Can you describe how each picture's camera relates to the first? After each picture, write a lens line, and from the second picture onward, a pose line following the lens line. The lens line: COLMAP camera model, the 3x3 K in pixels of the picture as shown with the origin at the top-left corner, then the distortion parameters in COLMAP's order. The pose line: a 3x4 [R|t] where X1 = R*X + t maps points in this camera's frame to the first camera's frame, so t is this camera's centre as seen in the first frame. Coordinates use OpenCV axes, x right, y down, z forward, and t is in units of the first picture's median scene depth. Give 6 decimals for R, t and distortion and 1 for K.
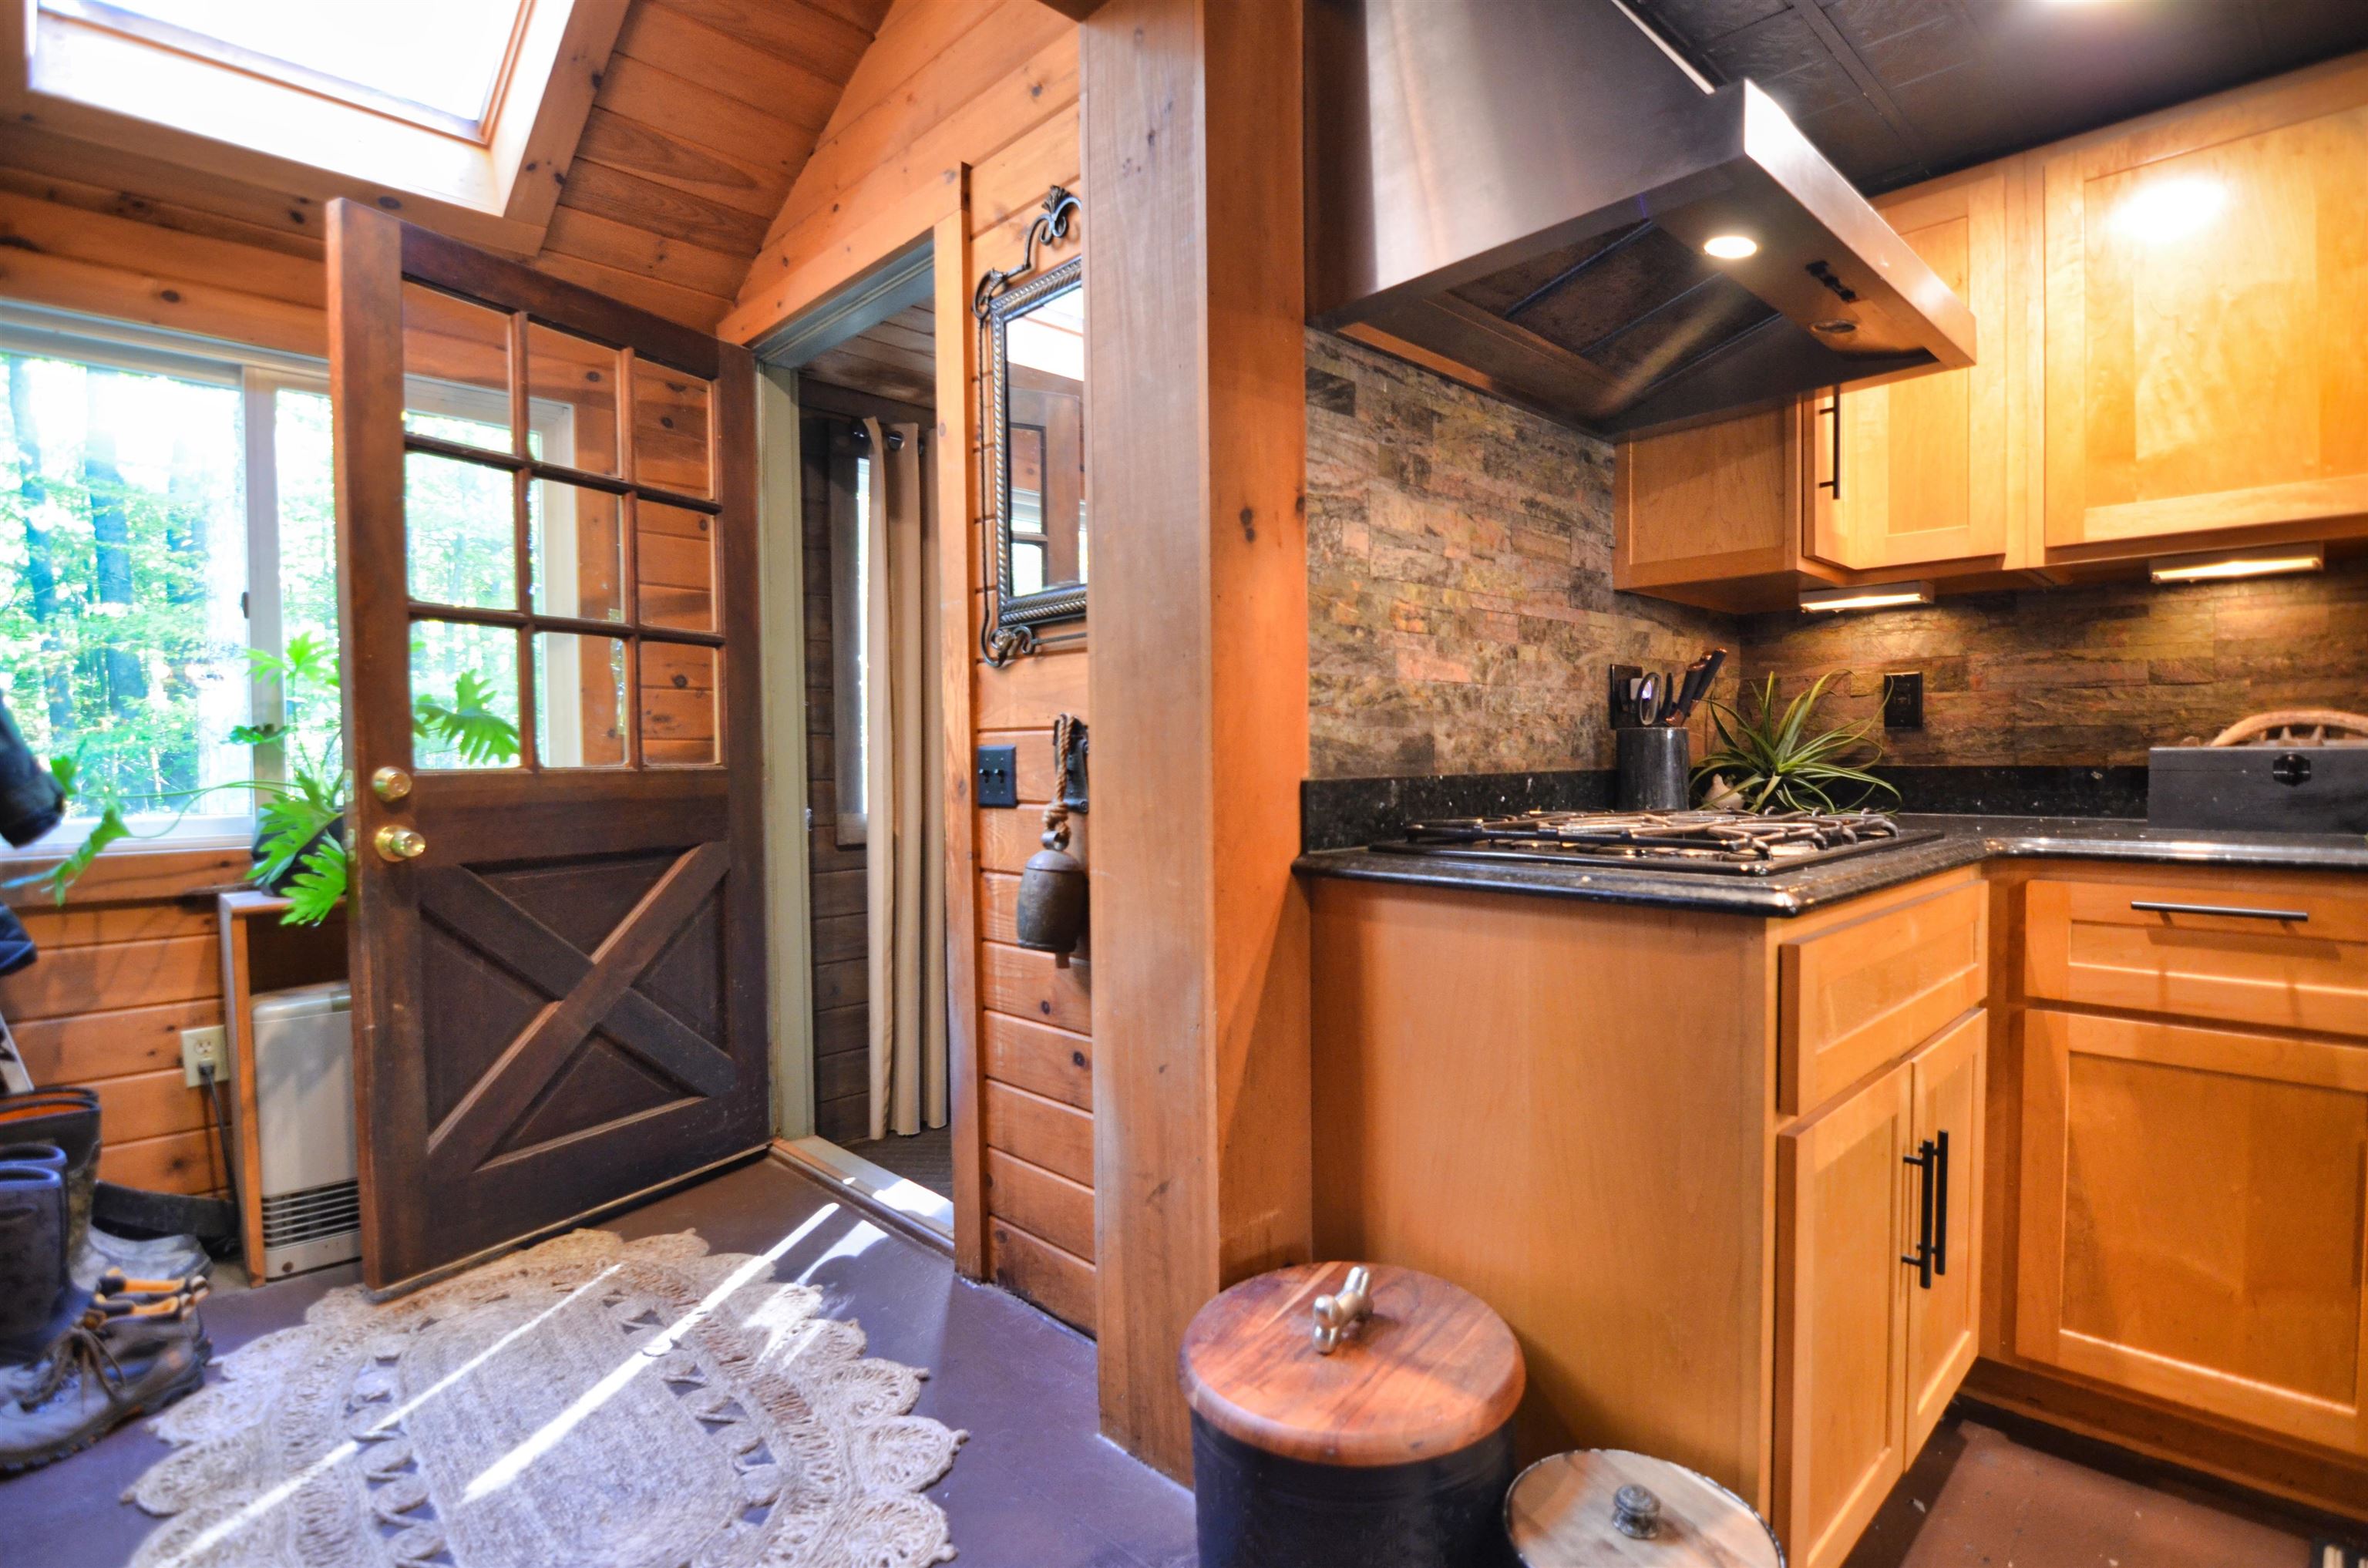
lens RADIAL K [[1147.9, 0, 1180.7], [0, 1147.9, 793.1], [0, 0, 1]] dist [-0.005415, -0.008678]
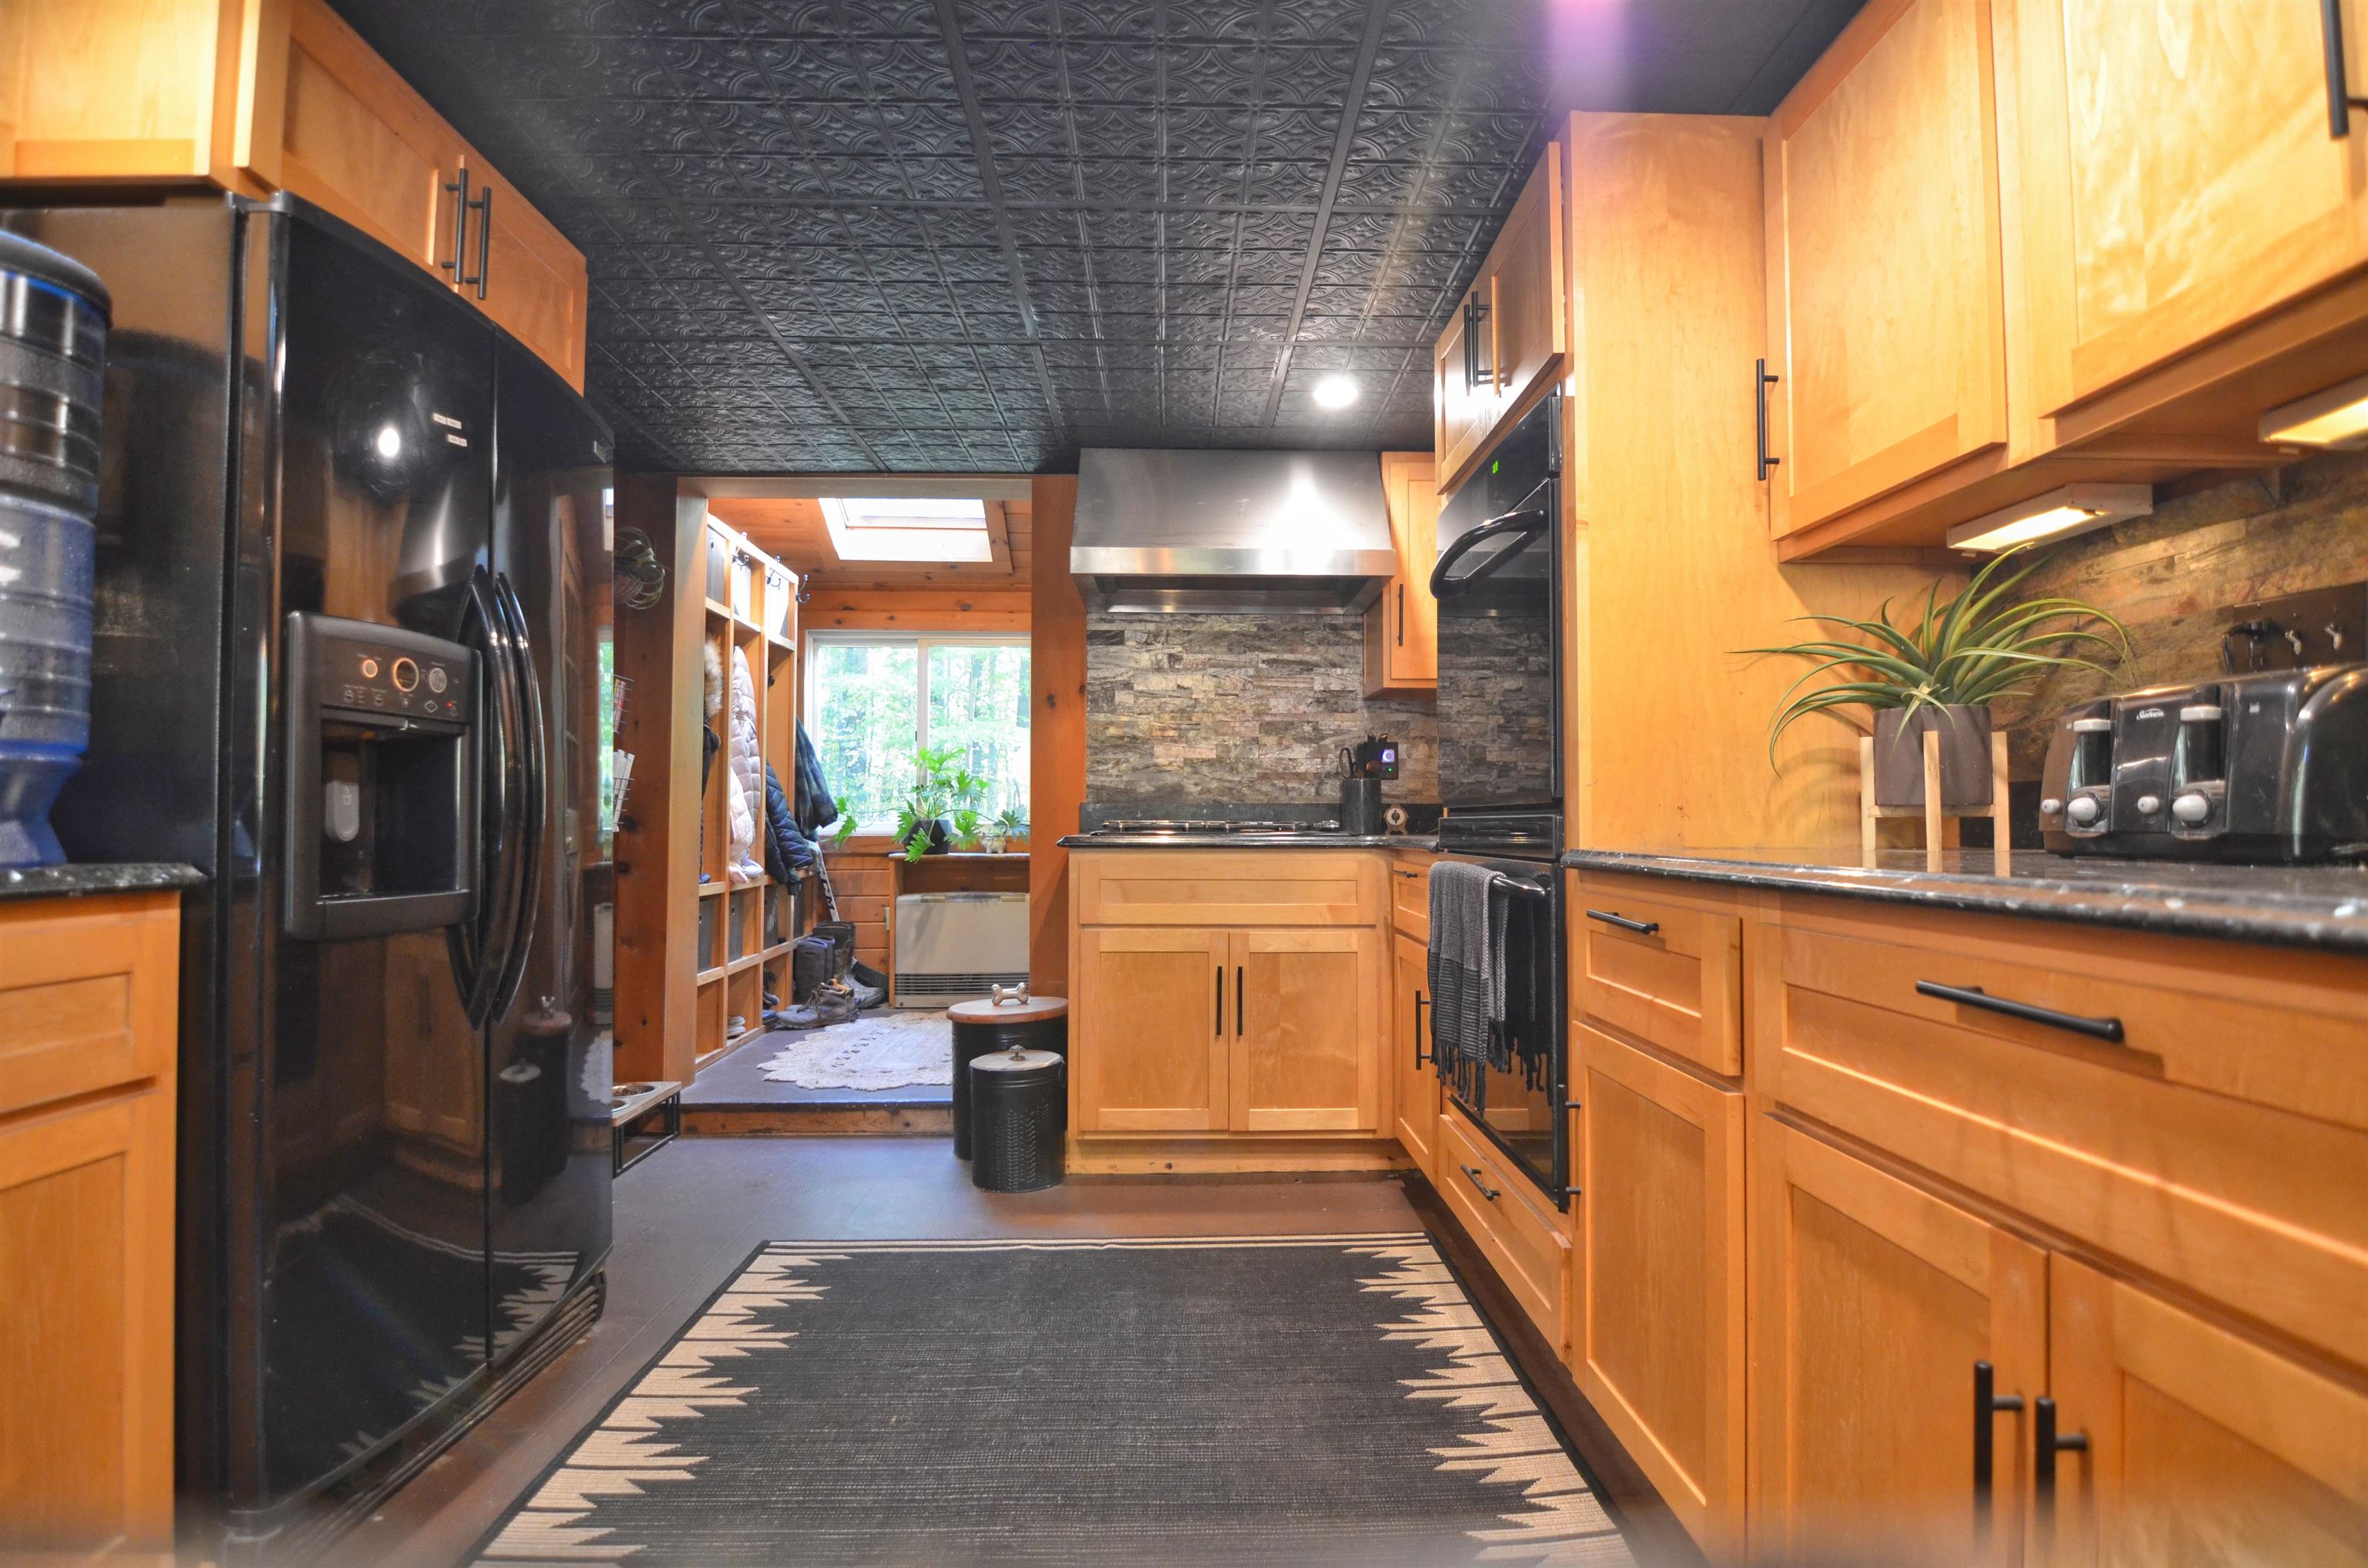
lens RADIAL K [[1147.9, 0, 1187.4], [0, 1147.9, 788.2], [0, 0, 1]] dist [-0.005415, -0.008678]
pose [[0.737816, -0.009384, -0.674937, 1.616558], [-0.028496, 0.998579, -0.045035, 0.050159], [0.674401, 0.052461, 0.736500, -0.526097]]
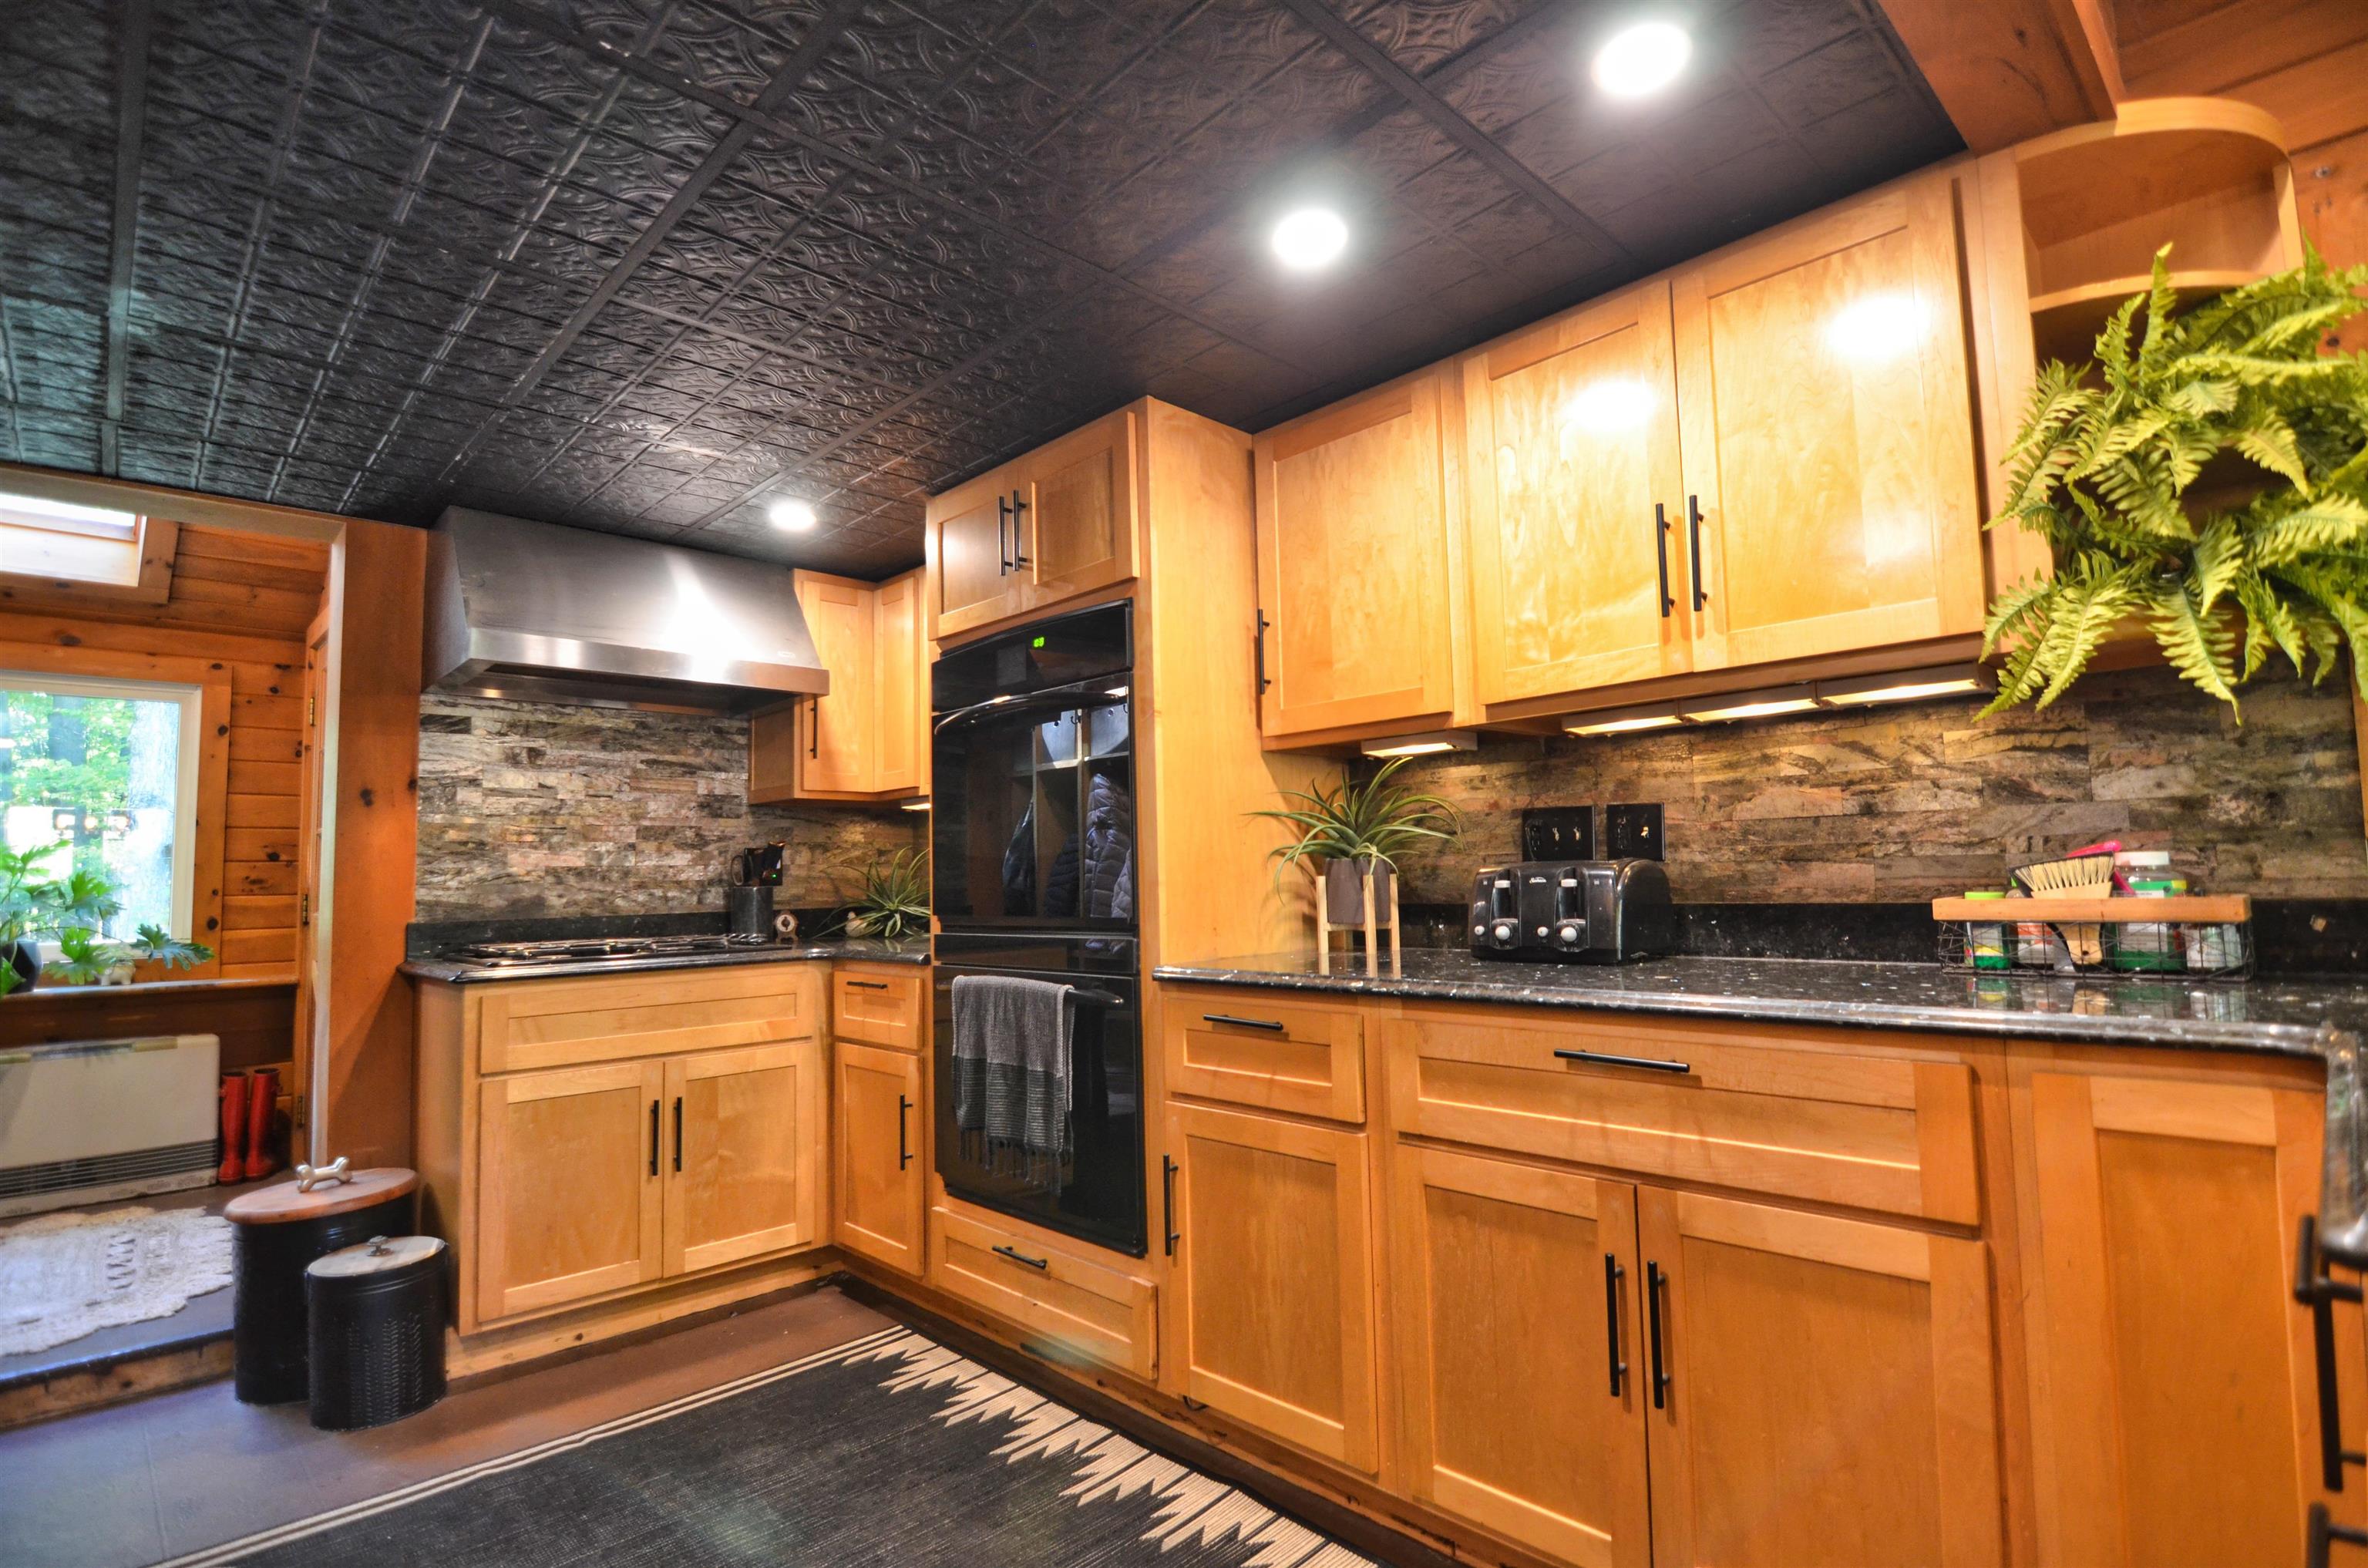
lens RADIAL K [[1147.9, 0, 1200.7], [0, 1147.9, 790.0], [0, 0, 1]] dist [-0.005415, -0.008678]
pose [[0.999804, -0.014115, 0.013905, 1.234660], [0.015529, 0.994094, -0.107404, -0.006422], [-0.012307, 0.107599, 0.994118, -0.844667]]
